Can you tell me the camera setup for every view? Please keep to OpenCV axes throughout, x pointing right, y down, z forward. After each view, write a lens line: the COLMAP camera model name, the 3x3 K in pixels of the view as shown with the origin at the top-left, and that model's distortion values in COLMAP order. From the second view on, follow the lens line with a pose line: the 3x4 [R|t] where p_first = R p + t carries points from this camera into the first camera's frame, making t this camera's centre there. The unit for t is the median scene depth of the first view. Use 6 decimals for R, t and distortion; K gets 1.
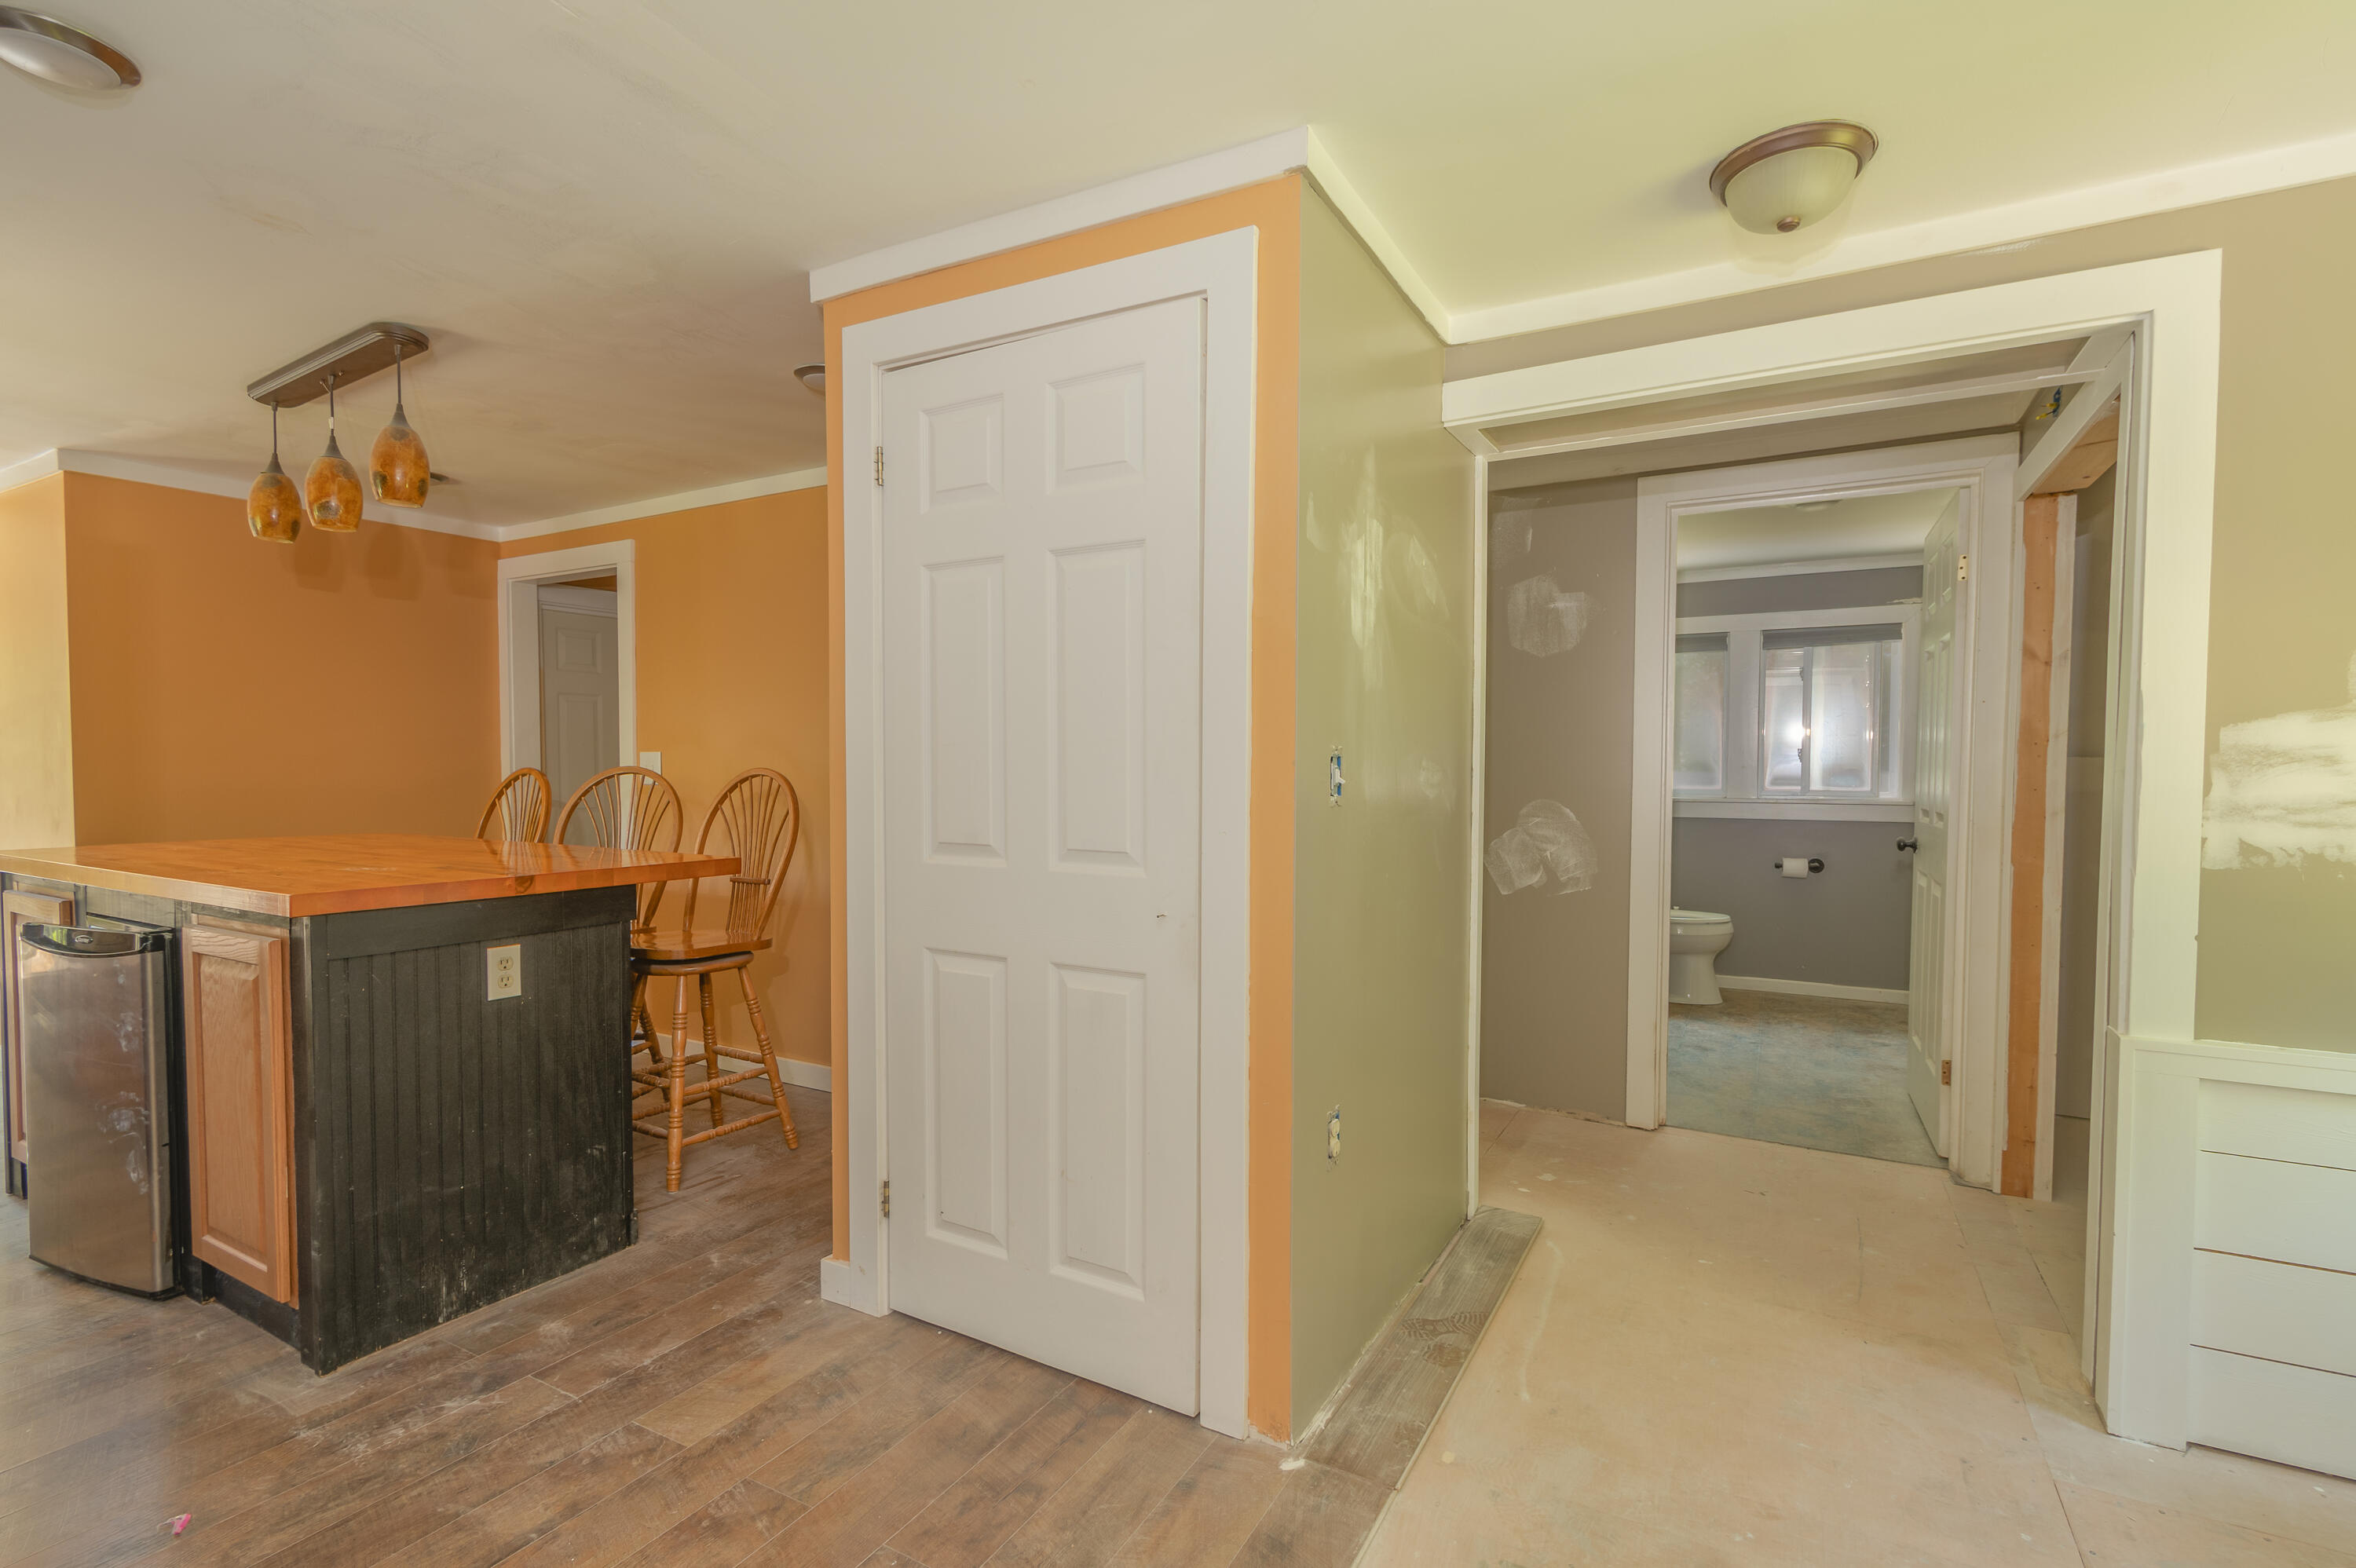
lens RADIAL K [[1107.8, 0, 1205.0], [0, 1107.8, 808.8], [0, 0, 1]] dist [0.012139, -0.007996]
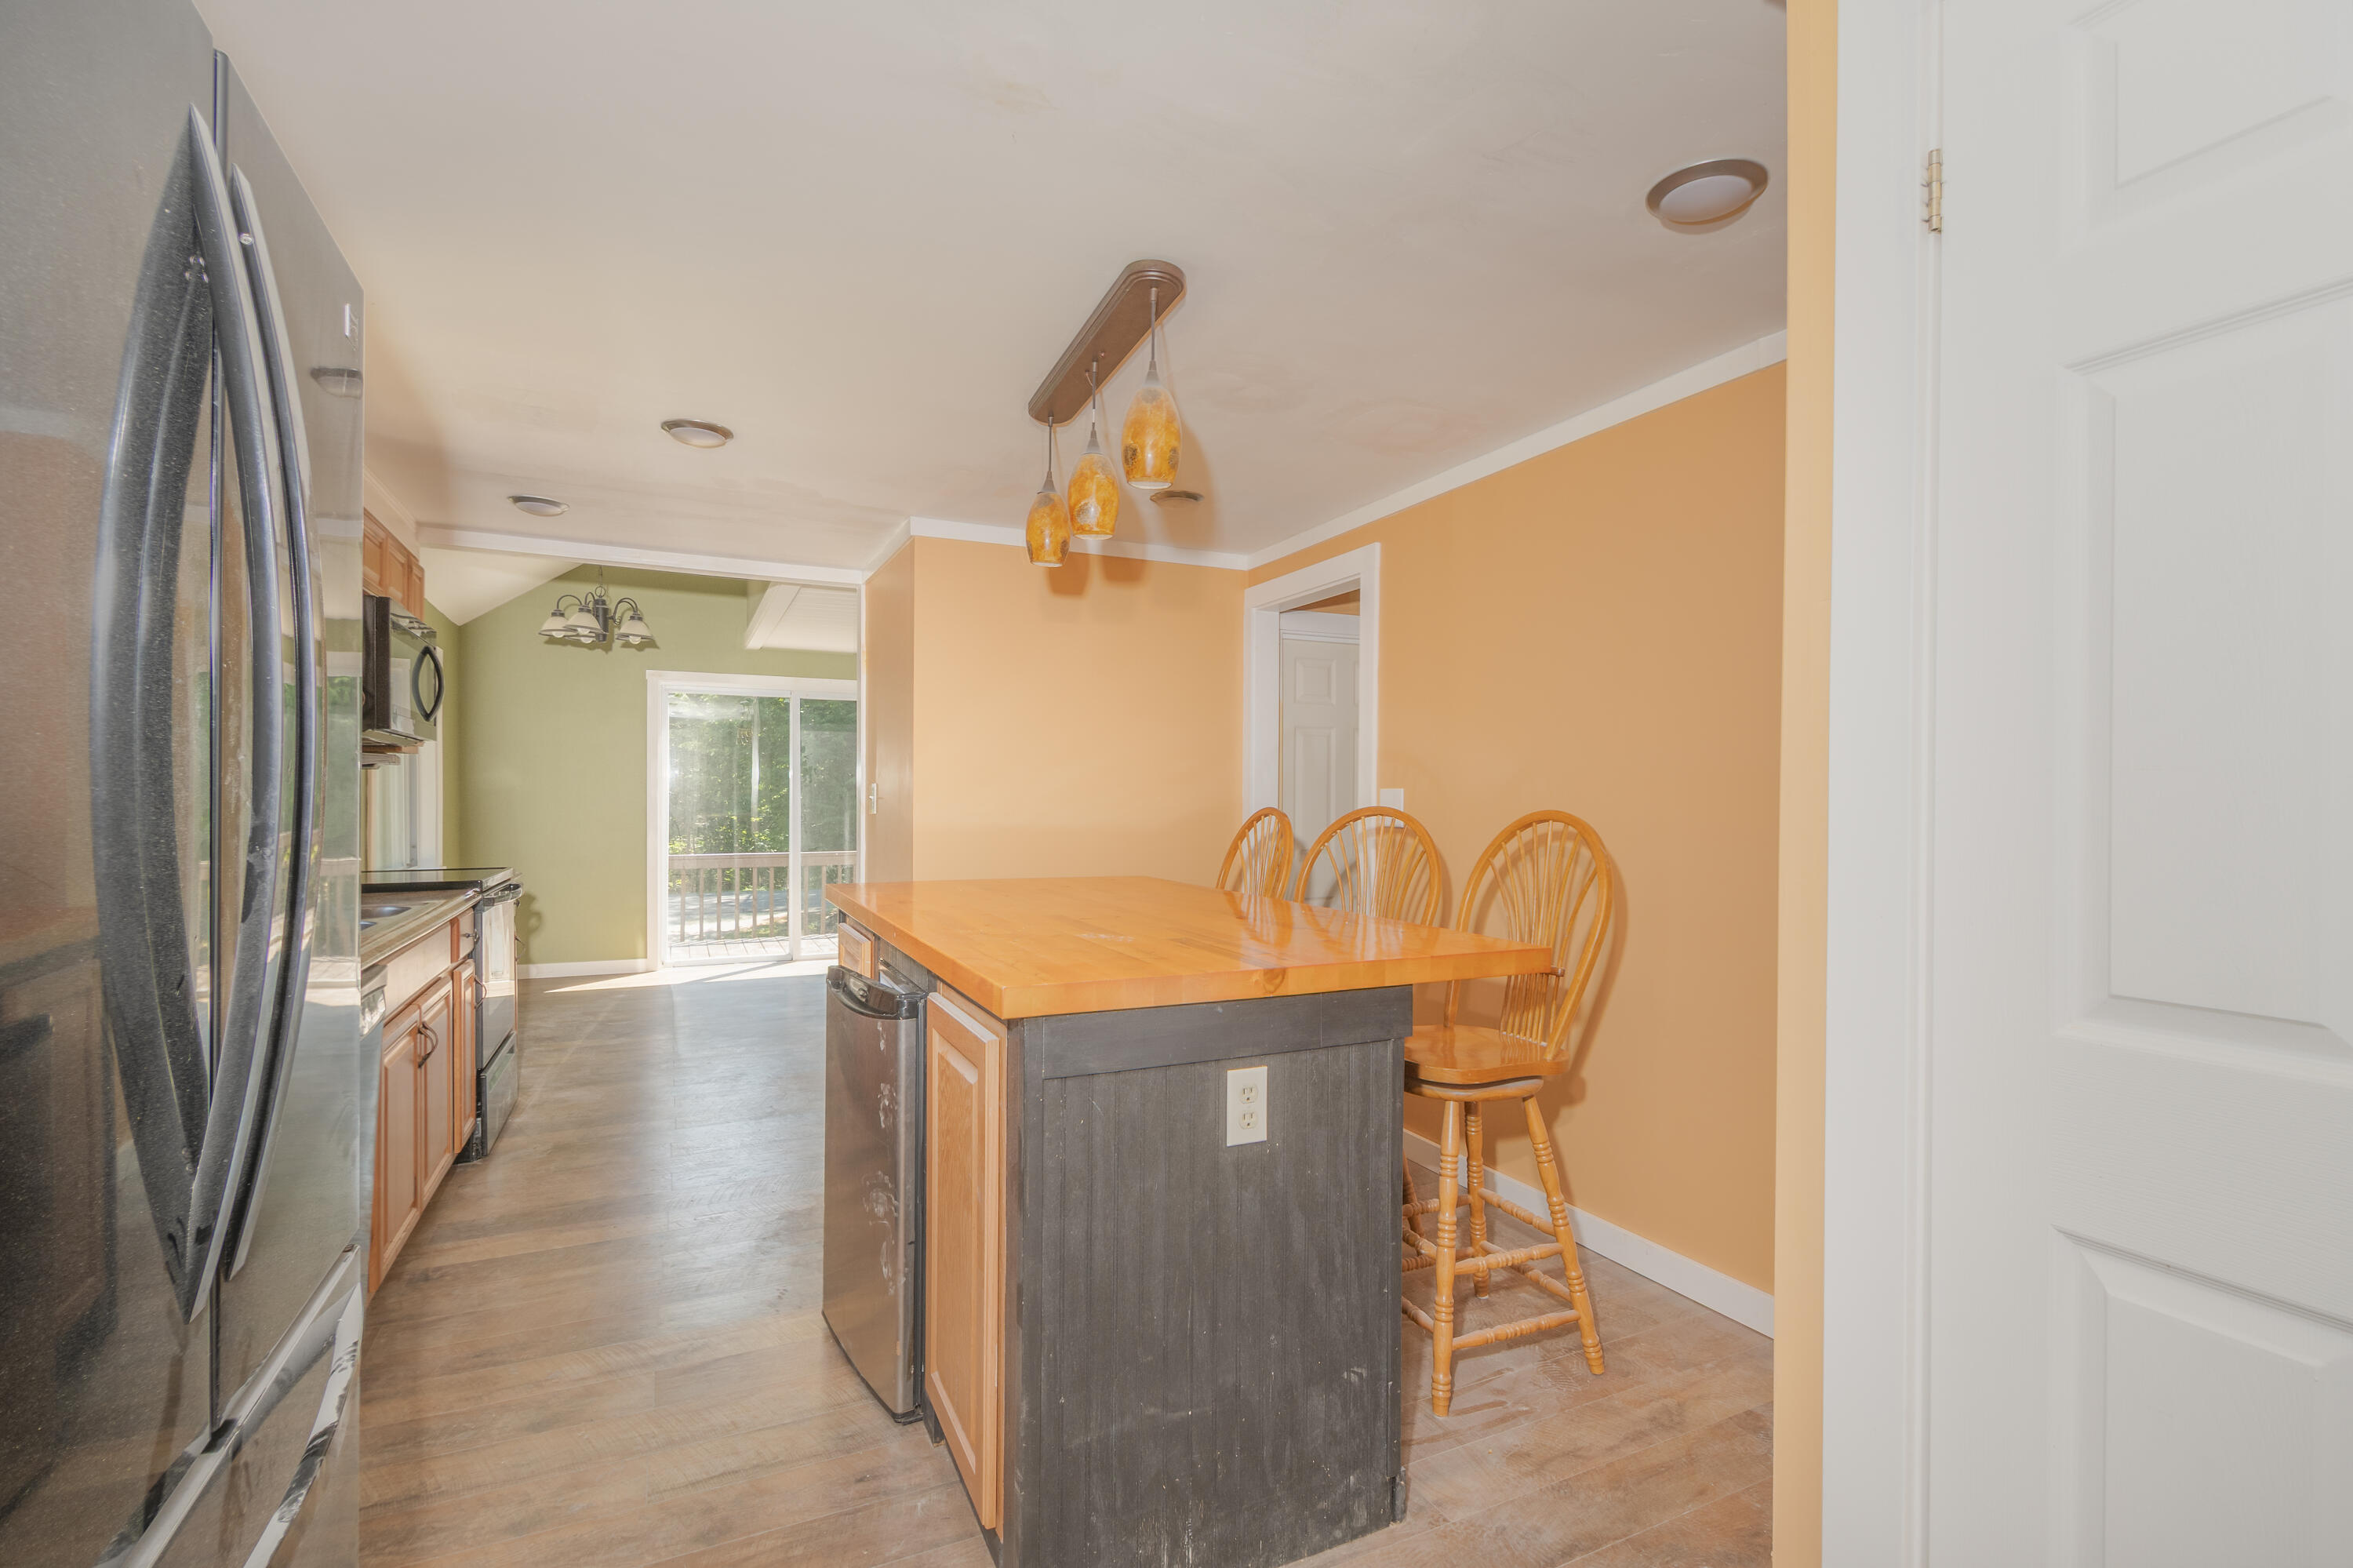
lens RADIAL K [[1106.5, 0, 1203.5], [0, 1106.5, 808.8], [0, 0, 1]] dist [0.012139, -0.007996]
pose [[0.827806, 0.005158, -0.560991, -0.252903], [-0.023850, 0.999377, -0.026005, -0.019217], [0.560508, 0.034907, 0.827413, 0.386507]]
